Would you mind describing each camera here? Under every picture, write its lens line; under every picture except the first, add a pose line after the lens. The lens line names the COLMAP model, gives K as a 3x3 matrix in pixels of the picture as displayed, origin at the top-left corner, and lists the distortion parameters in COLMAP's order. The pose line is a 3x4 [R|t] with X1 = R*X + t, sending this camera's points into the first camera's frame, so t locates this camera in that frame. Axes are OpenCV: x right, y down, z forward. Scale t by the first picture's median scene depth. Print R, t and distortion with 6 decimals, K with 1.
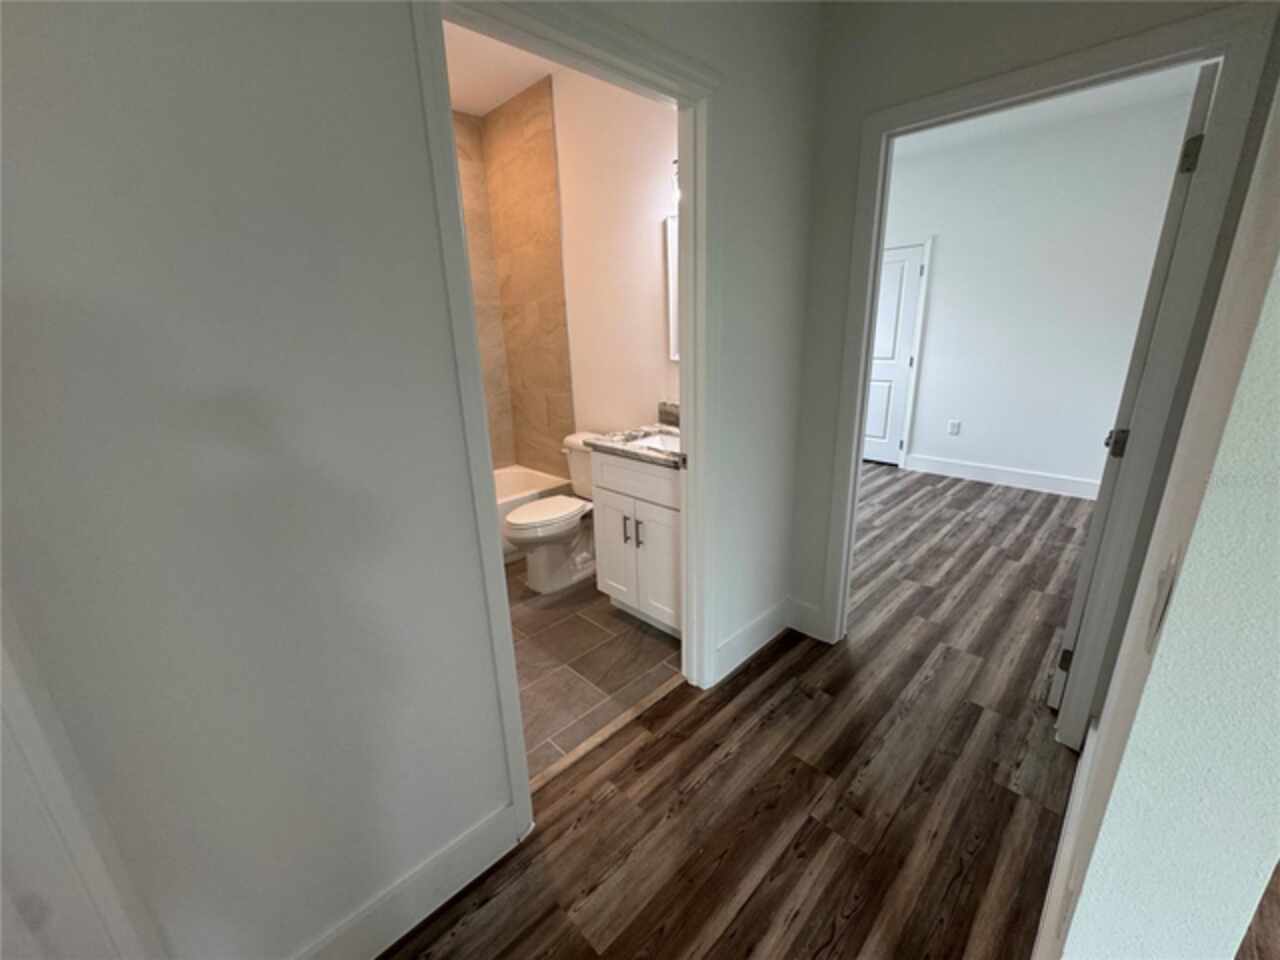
lens RADIAL K [[510.0, 0, 634.5], [0, 510.0, 481.1], [0, 0, 1]] dist [0.001144, -0.000279]
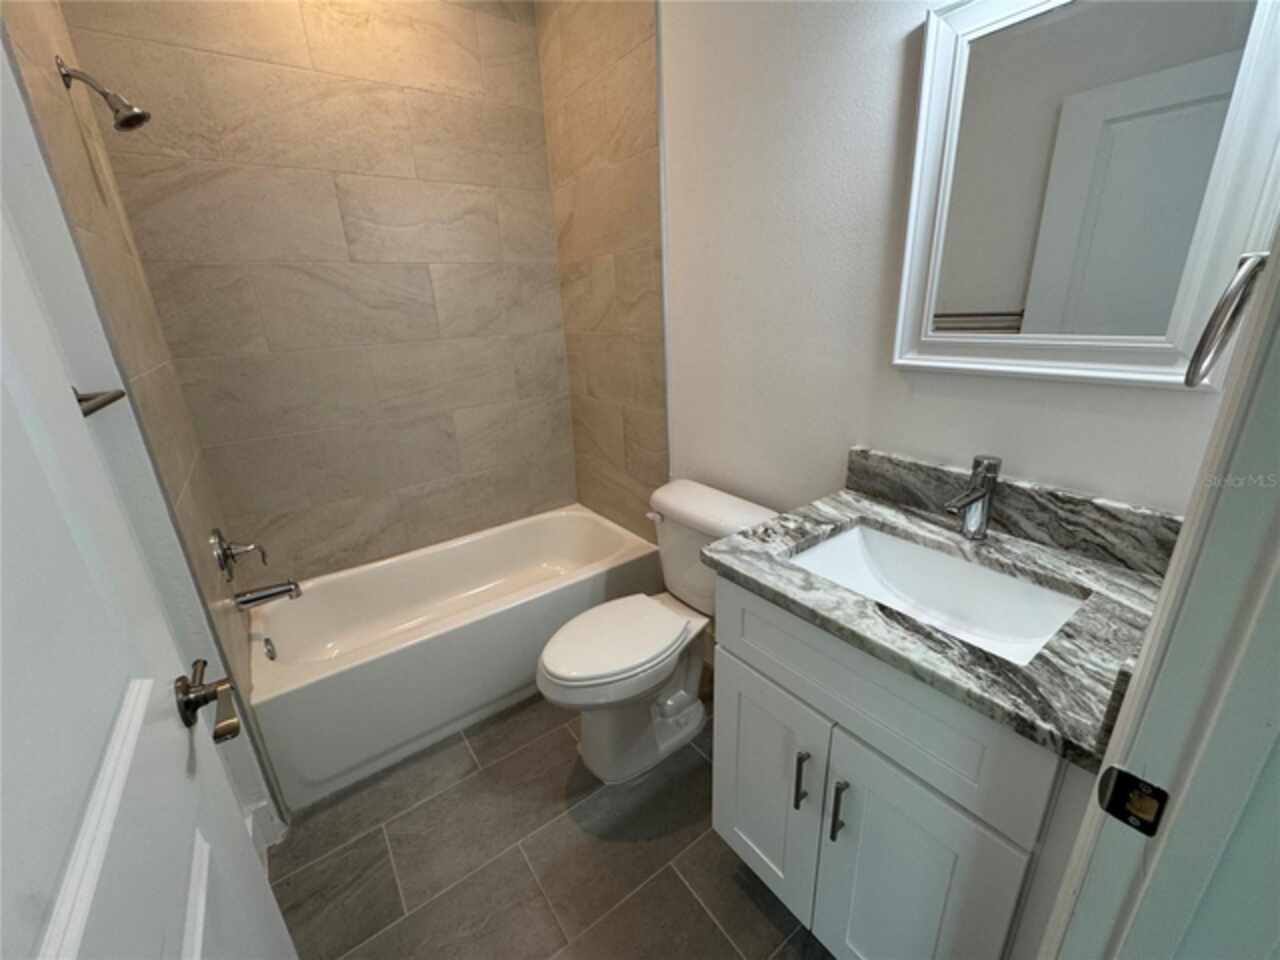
lens RADIAL K [[510.0, 0, 650.6], [0, 510.0, 483.3], [0, 0, 1]] dist [0.001144, -0.000279]
pose [[0.992769, 0.037797, -0.113938, -0.071571], [-0.033193, 0.998565, 0.042037, -0.114698], [0.115363, -0.037951, 0.992598, 0.414467]]
